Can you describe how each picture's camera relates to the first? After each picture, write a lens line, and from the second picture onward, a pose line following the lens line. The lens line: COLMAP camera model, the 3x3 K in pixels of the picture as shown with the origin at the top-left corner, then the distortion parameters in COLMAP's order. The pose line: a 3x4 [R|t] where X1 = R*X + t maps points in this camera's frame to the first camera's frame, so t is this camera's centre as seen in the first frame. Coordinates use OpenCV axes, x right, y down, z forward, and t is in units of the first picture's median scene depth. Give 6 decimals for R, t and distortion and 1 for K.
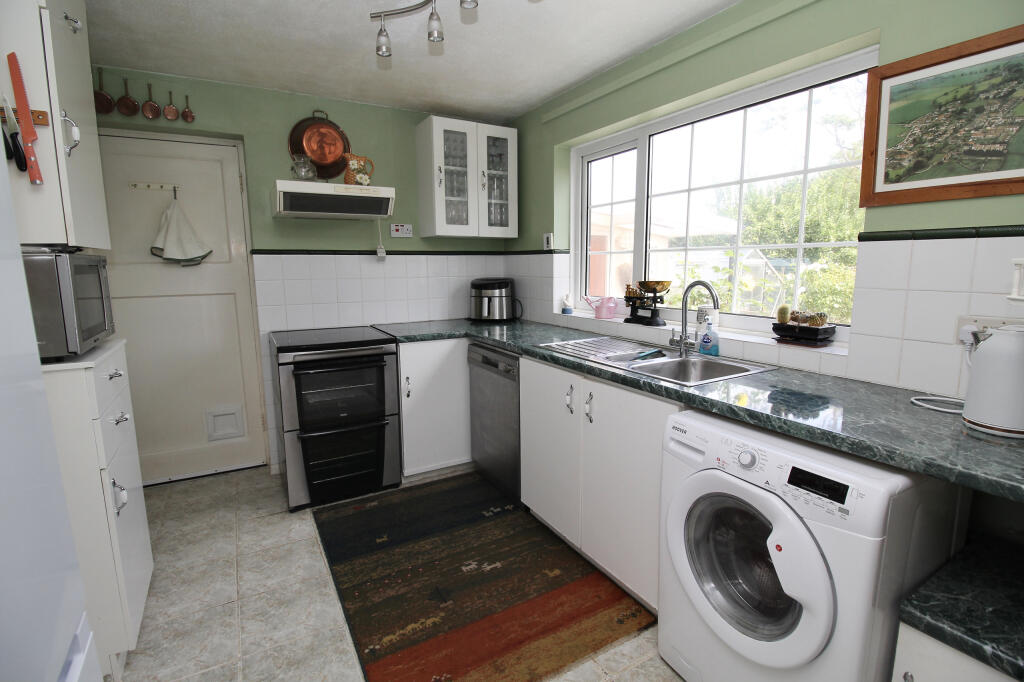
lens RADIAL K [[477.1, 0, 510.5], [0, 477.1, 336.2], [0, 0, 1]] dist [-0.009997, -0.003269]
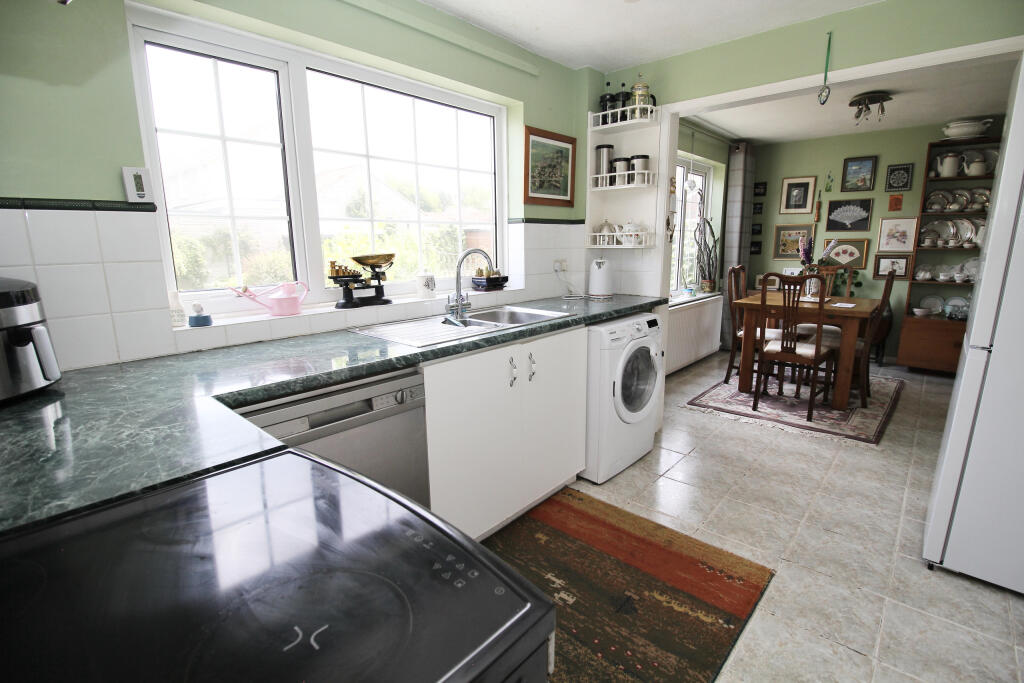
lens RADIAL K [[477.1, 0, 517.1], [0, 477.1, 342.3], [0, 0, 1]] dist [-0.009997, -0.003269]
pose [[-0.312635, -0.184039, 0.931874, -0.818854], [0.154320, 0.958176, 0.241007, -0.168743], [-0.937254, 0.219154, -0.271158, 1.315492]]
